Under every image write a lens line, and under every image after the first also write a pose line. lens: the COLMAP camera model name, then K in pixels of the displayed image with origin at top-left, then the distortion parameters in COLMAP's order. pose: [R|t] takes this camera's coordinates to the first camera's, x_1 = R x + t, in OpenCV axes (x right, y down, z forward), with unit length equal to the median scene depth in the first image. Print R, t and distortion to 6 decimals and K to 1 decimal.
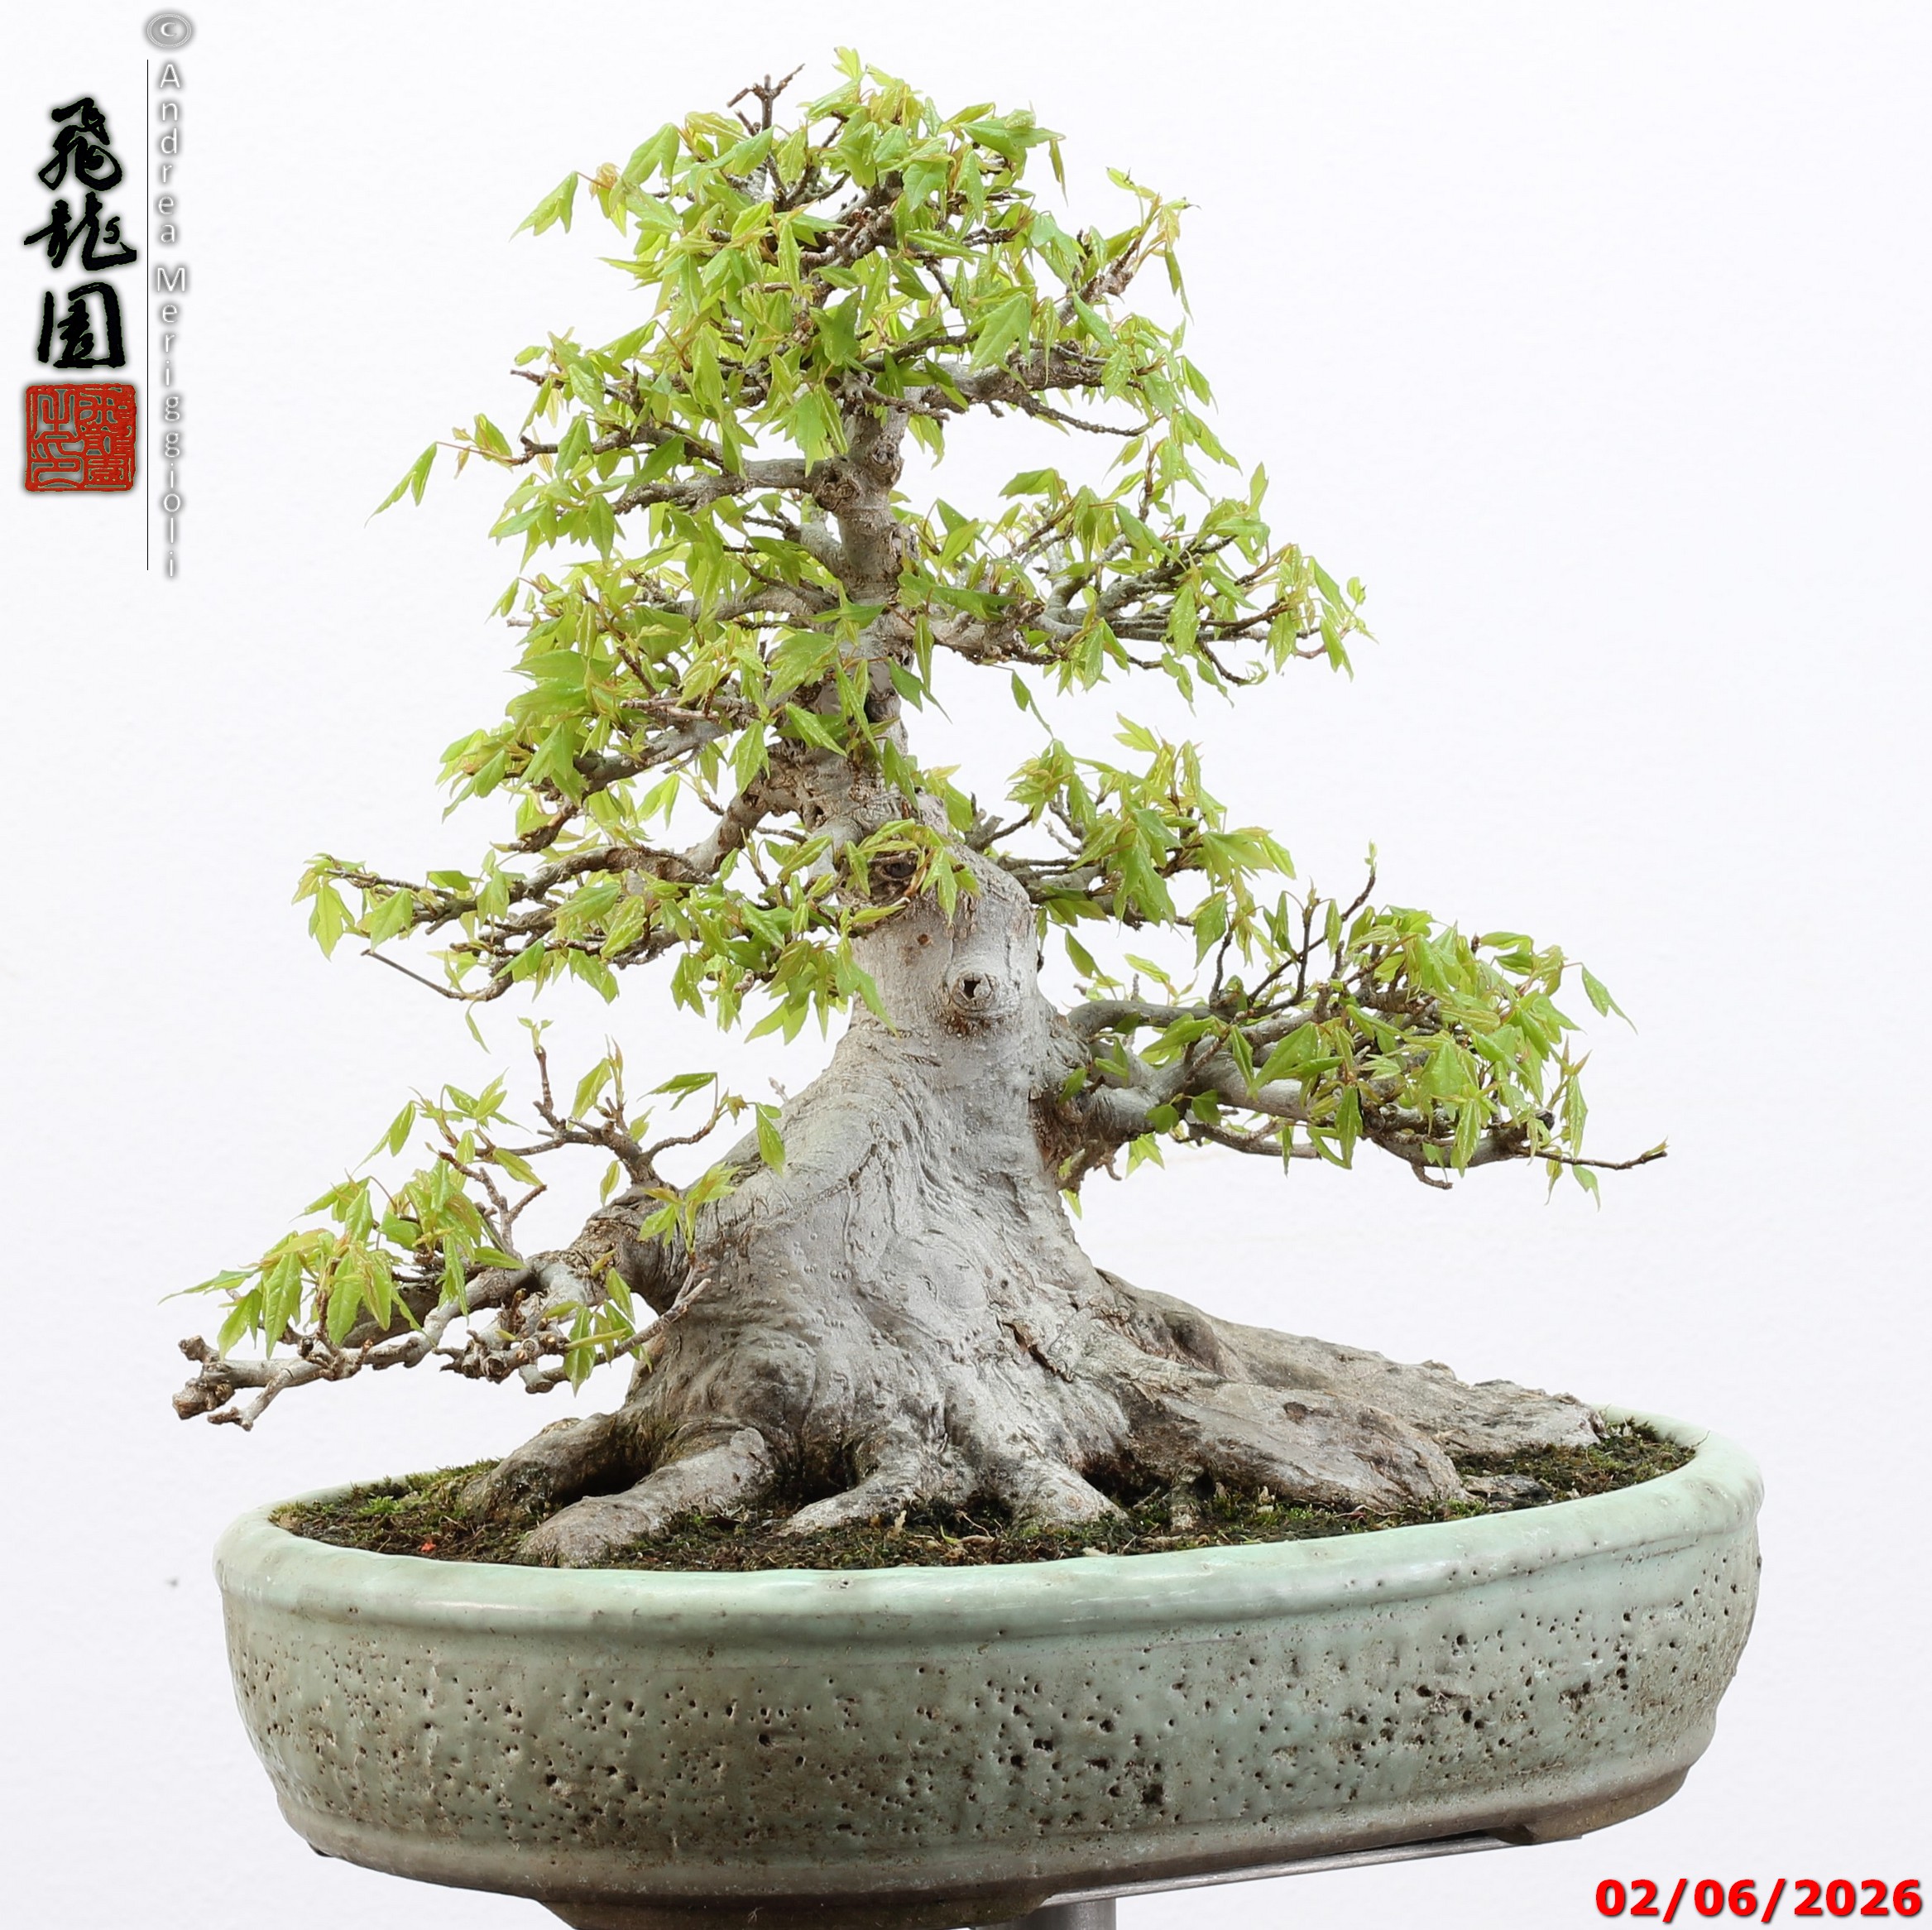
lens RADIAL K [[7689.1, 0, 966.0], [0, 7689.1, 965.0], [0, 0, 1]] dist [-0.077408, 0.216748]
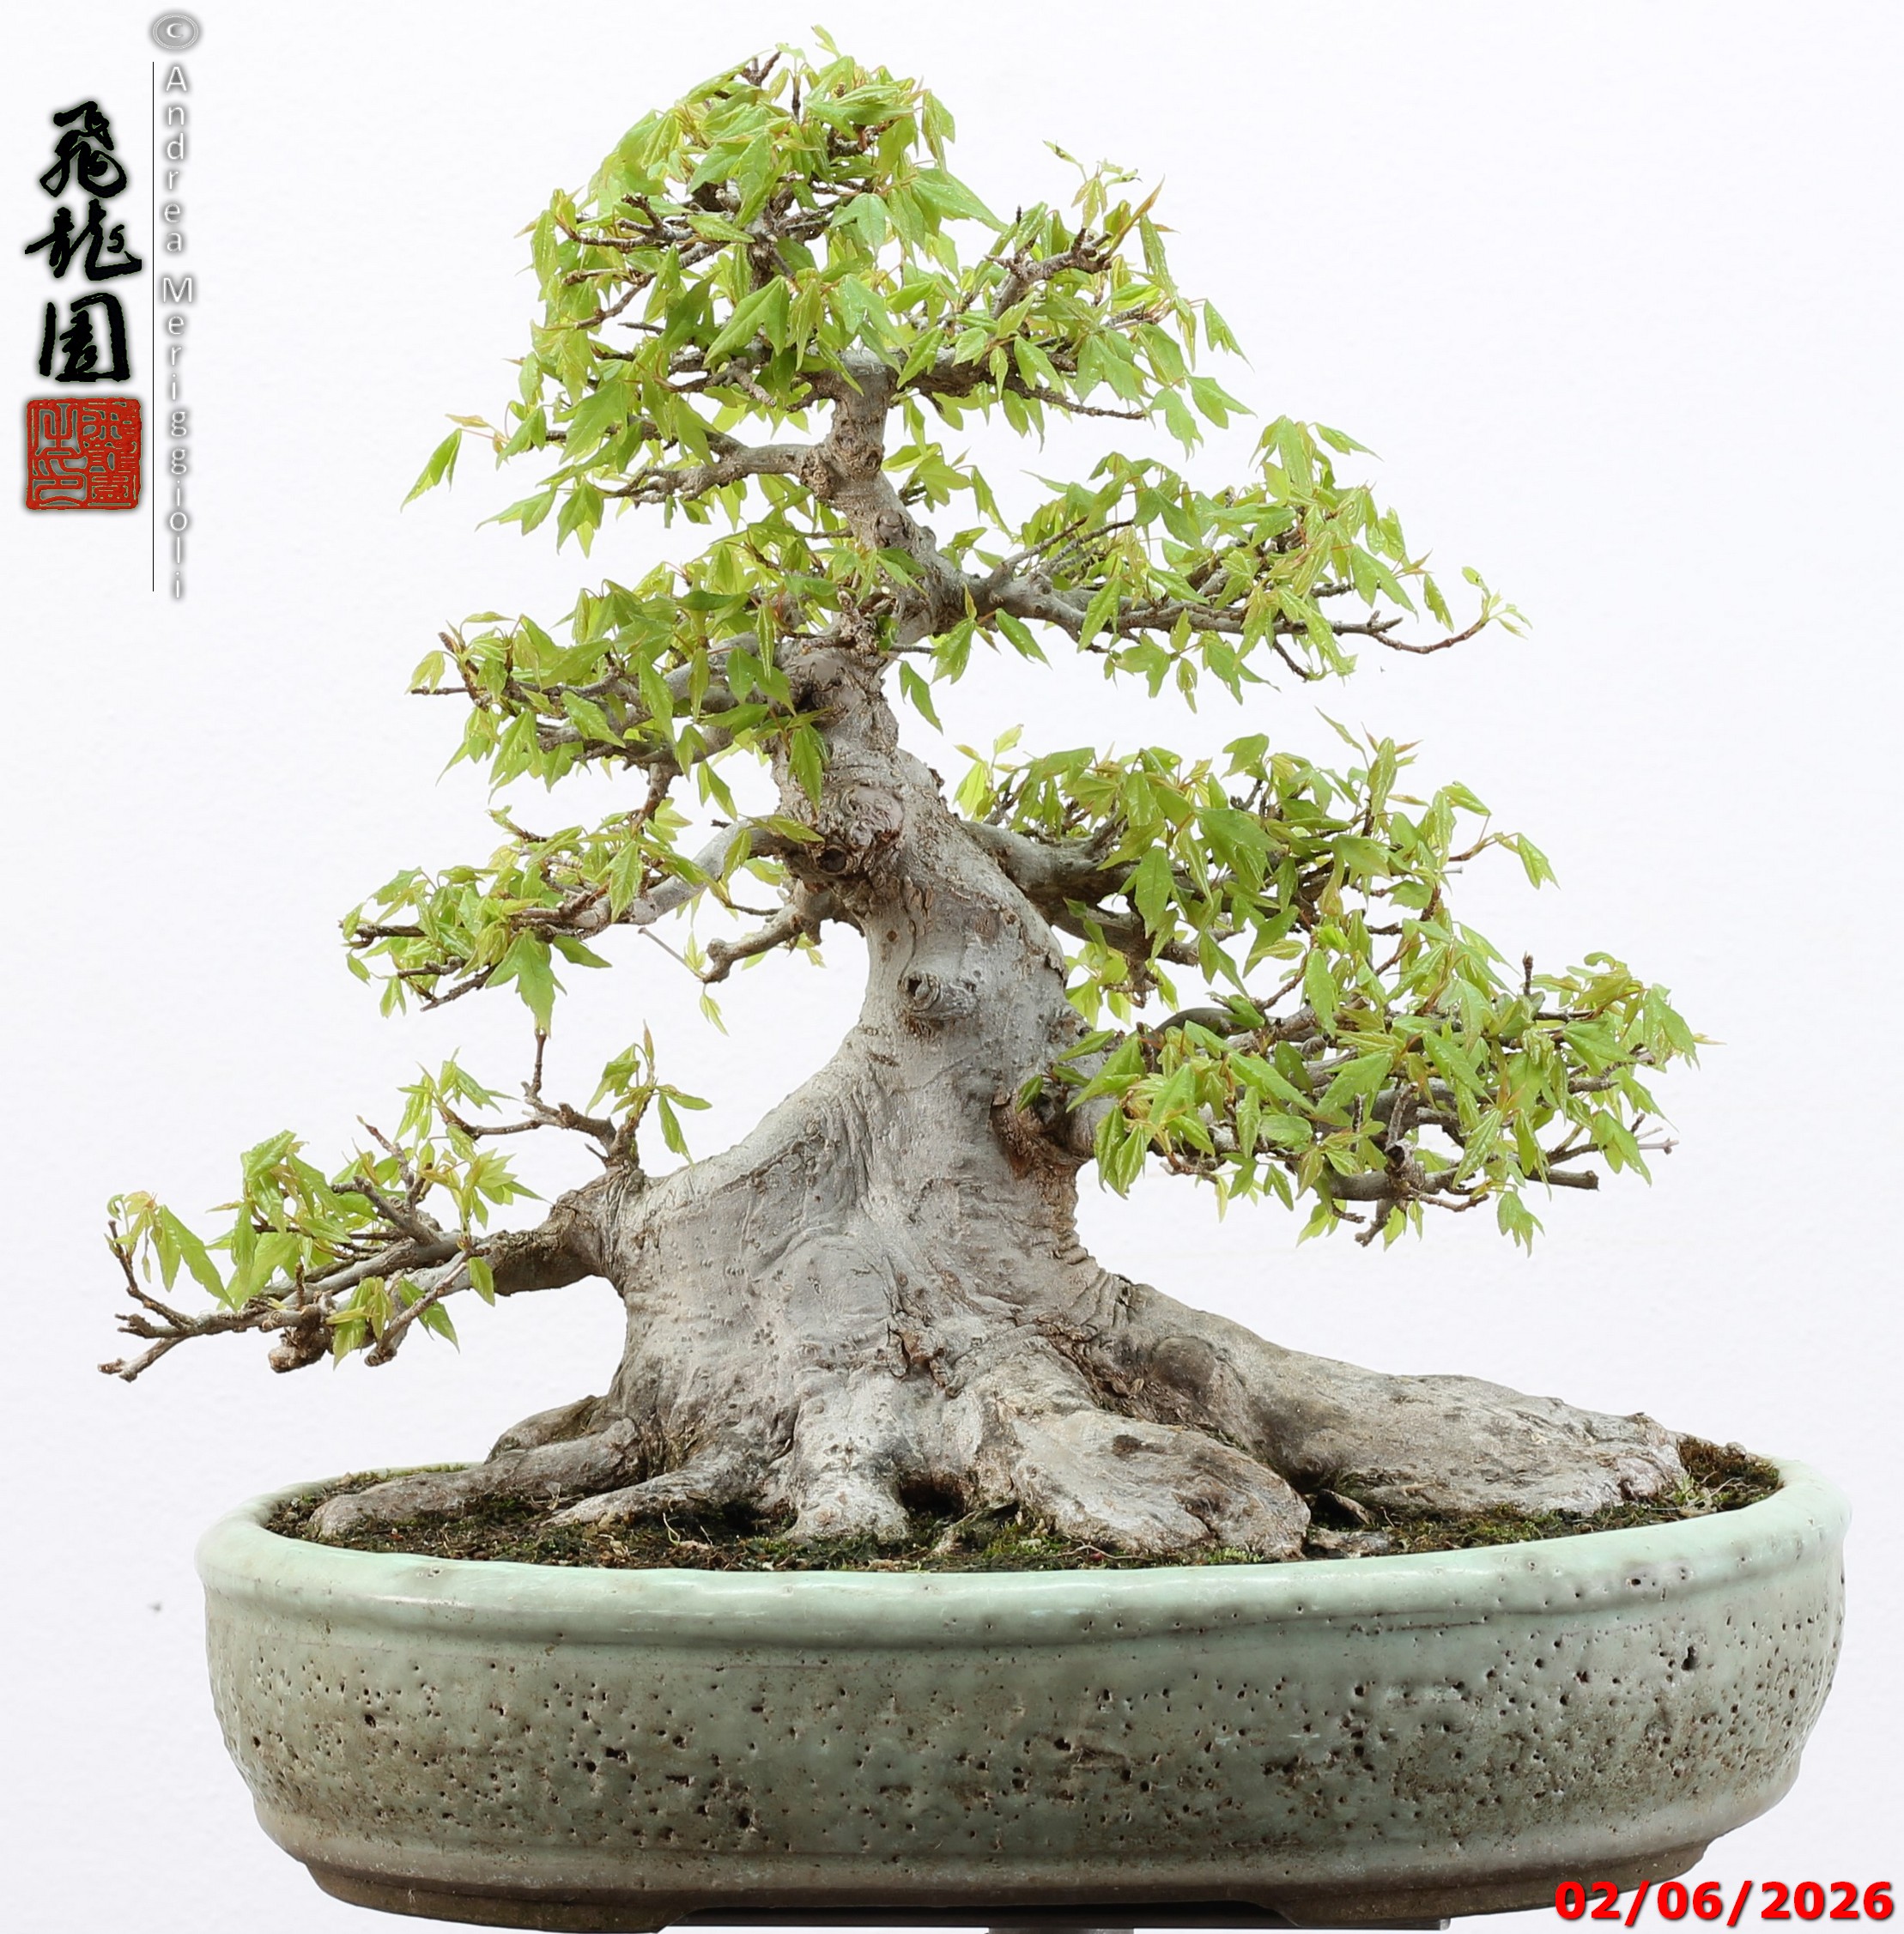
lens RADIAL K [[7943.1, 0, 952.0], [0, 7943.1, 967.0], [0, 0, 1]] dist [-0.030834, -1.840656]
pose [[0.788320, 0.037809, -0.614103, 0.633529], [-0.033642, 0.999266, 0.018337, -0.018530], [0.614345, 0.006204, 0.789013, 0.212509]]
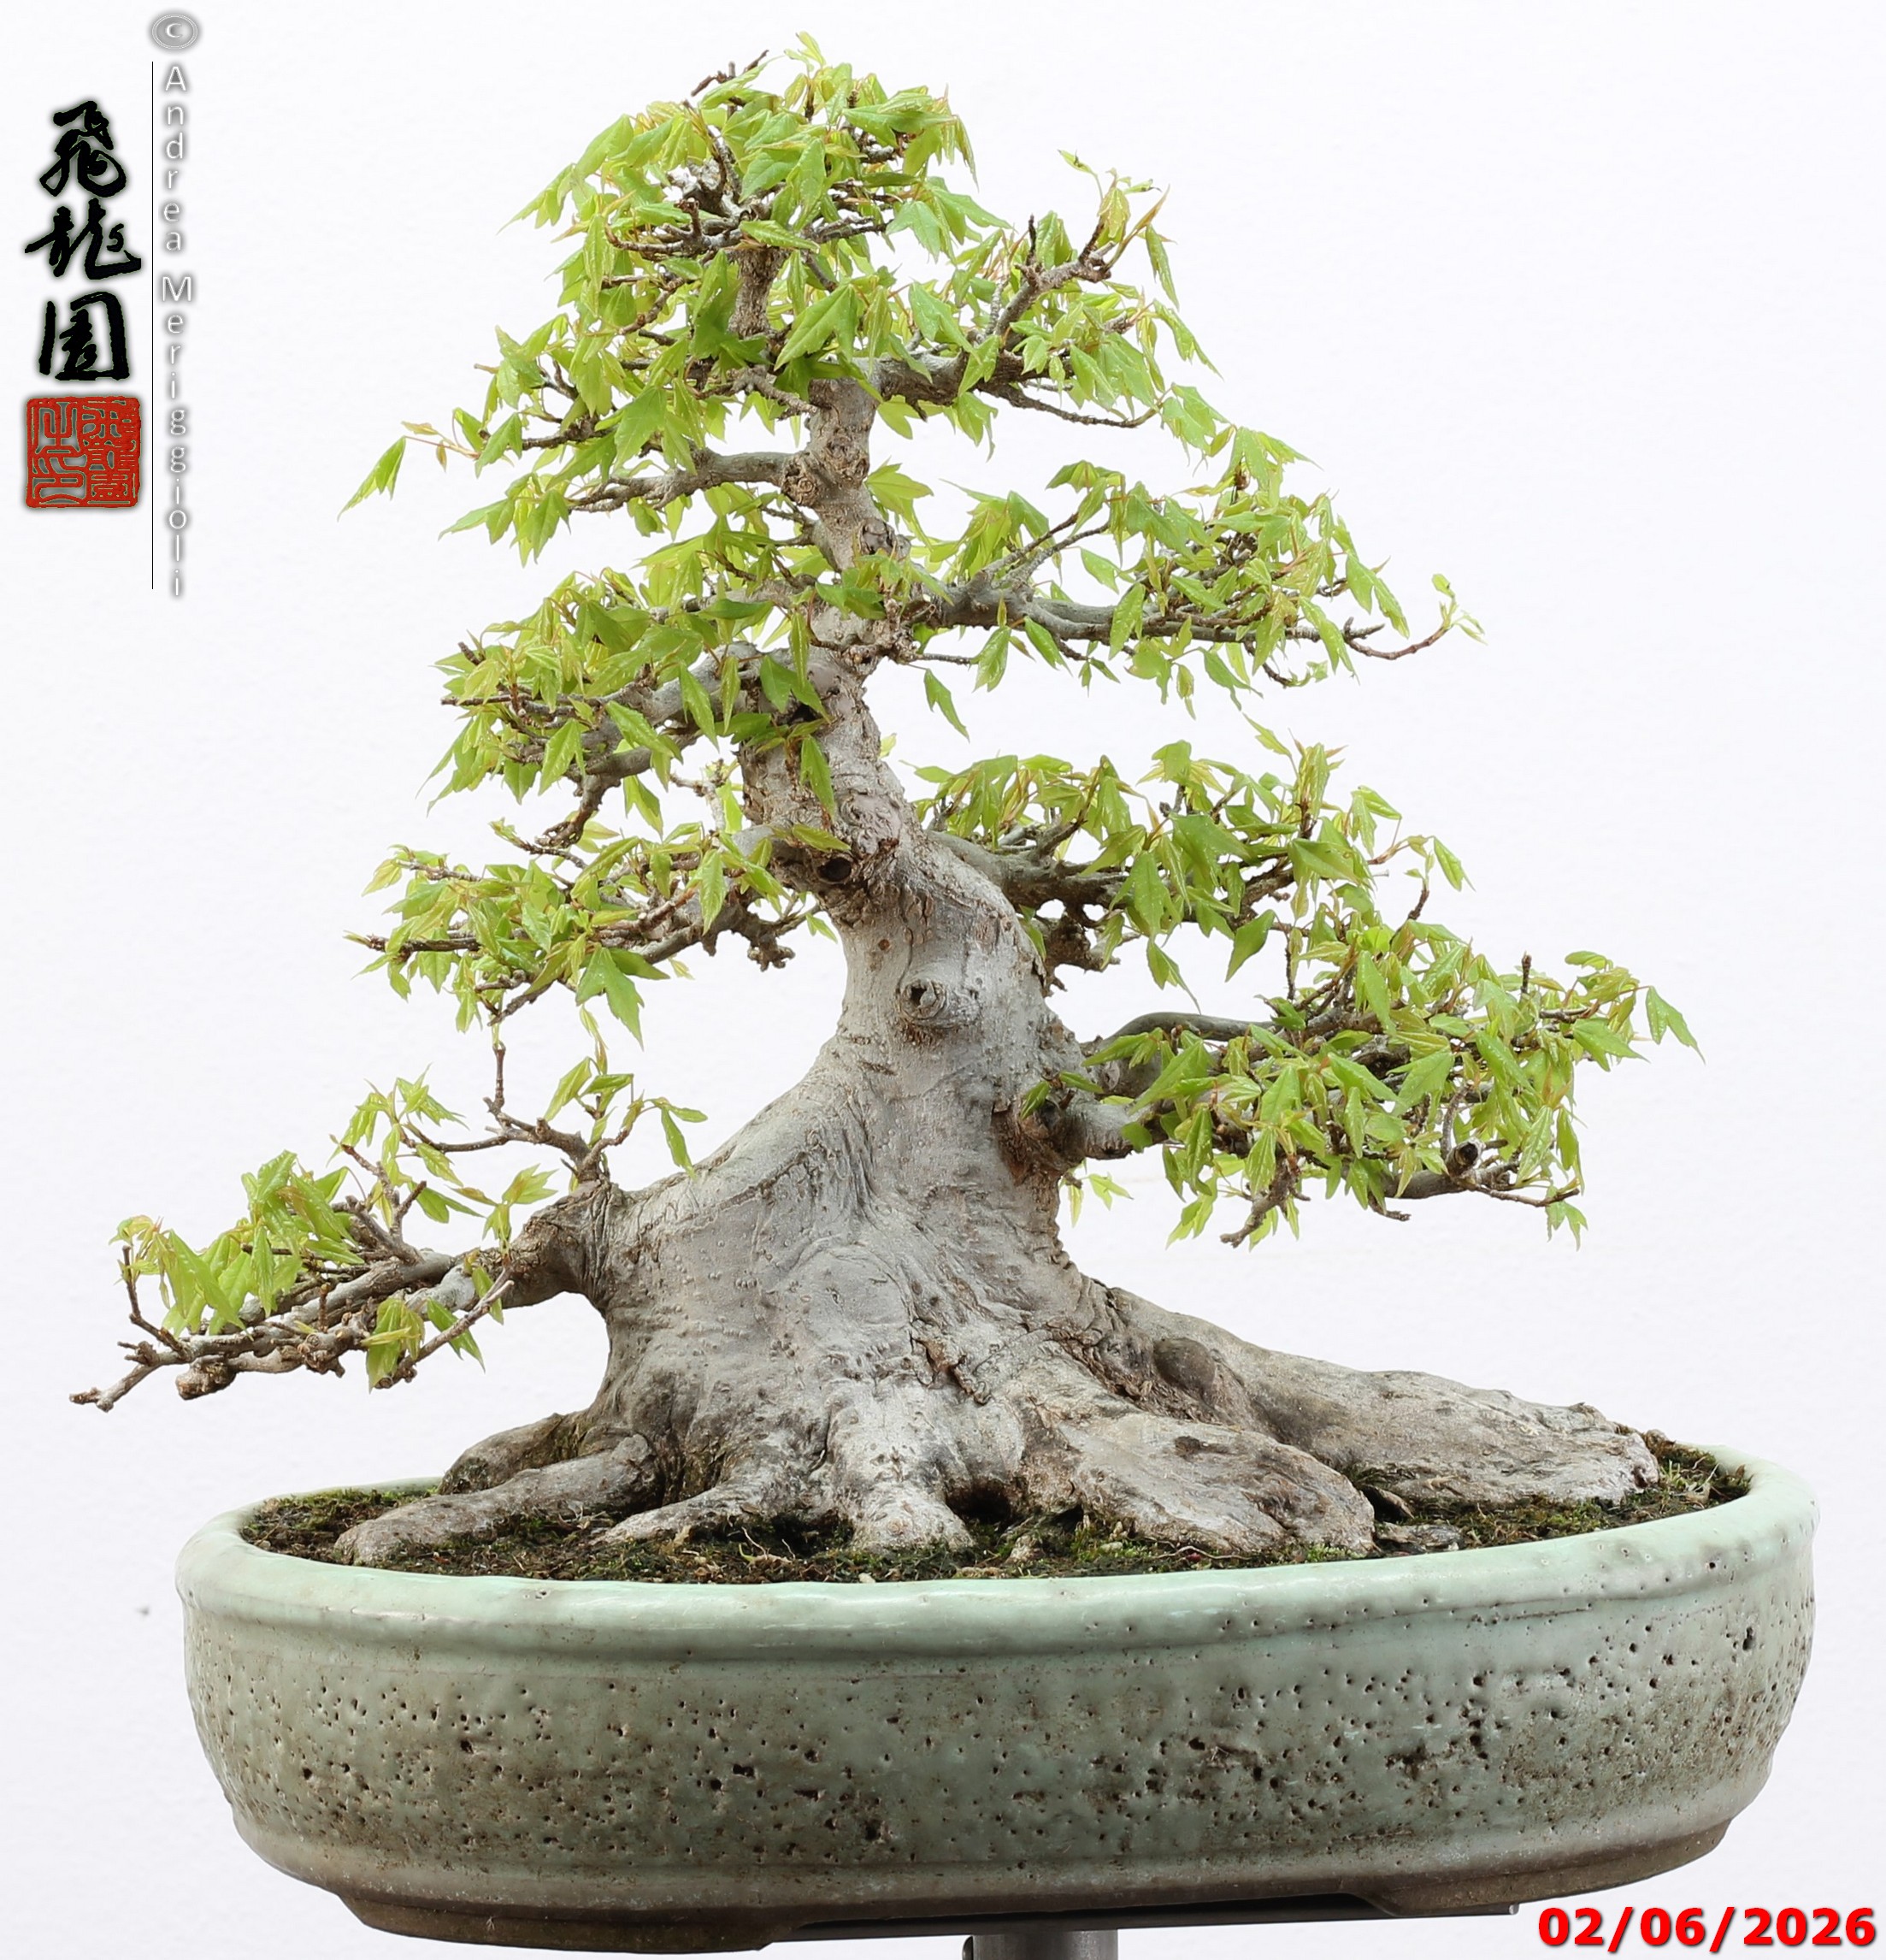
lens RADIAL K [[7927.4, 0, 943.0], [0, 7927.4, 980.0], [0, 0, 1]] dist [-0.052393, -1.597815]
pose [[0.910415, 0.025278, -0.412924, 0.425567], [-0.023045, 0.999680, 0.010389, -0.009649], [0.413054, 0.000058, 0.910706, 0.088443]]
